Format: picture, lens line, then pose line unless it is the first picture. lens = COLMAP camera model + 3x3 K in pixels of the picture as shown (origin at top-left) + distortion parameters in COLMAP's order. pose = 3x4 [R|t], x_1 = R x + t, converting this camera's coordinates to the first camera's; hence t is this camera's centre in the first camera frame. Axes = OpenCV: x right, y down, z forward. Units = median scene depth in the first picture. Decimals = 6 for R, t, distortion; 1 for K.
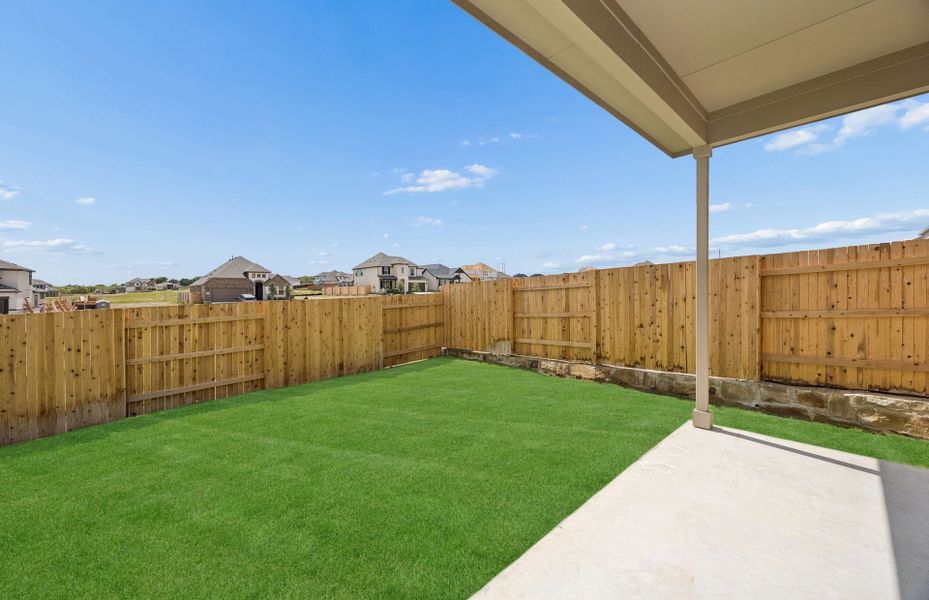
lens RADIAL K [[359.6, 0, 464.5], [0, 359.6, 300.0], [0, 0, 1]] dist [0.000196, 0.000121]
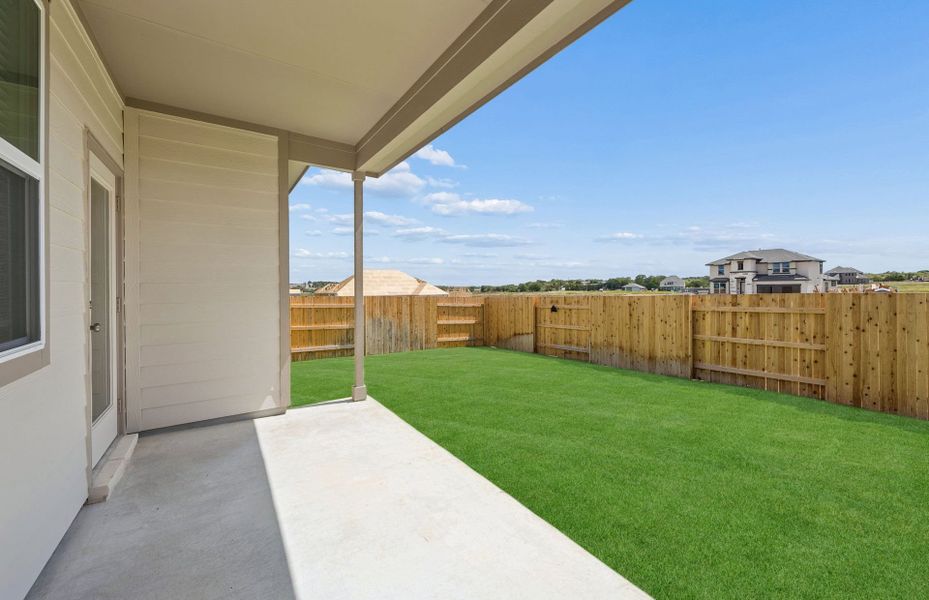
lens RADIAL K [[397.8, 0, 467.4], [0, 397.8, 292.5], [0, 0, 1]] dist [-0.000889, -0.000061]
pose [[-0.187745, 0.028097, -0.981816, 0.533293], [-0.014076, 0.999411, 0.031292, -0.016214], [0.982117, 0.019695, -0.187239, 0.392155]]
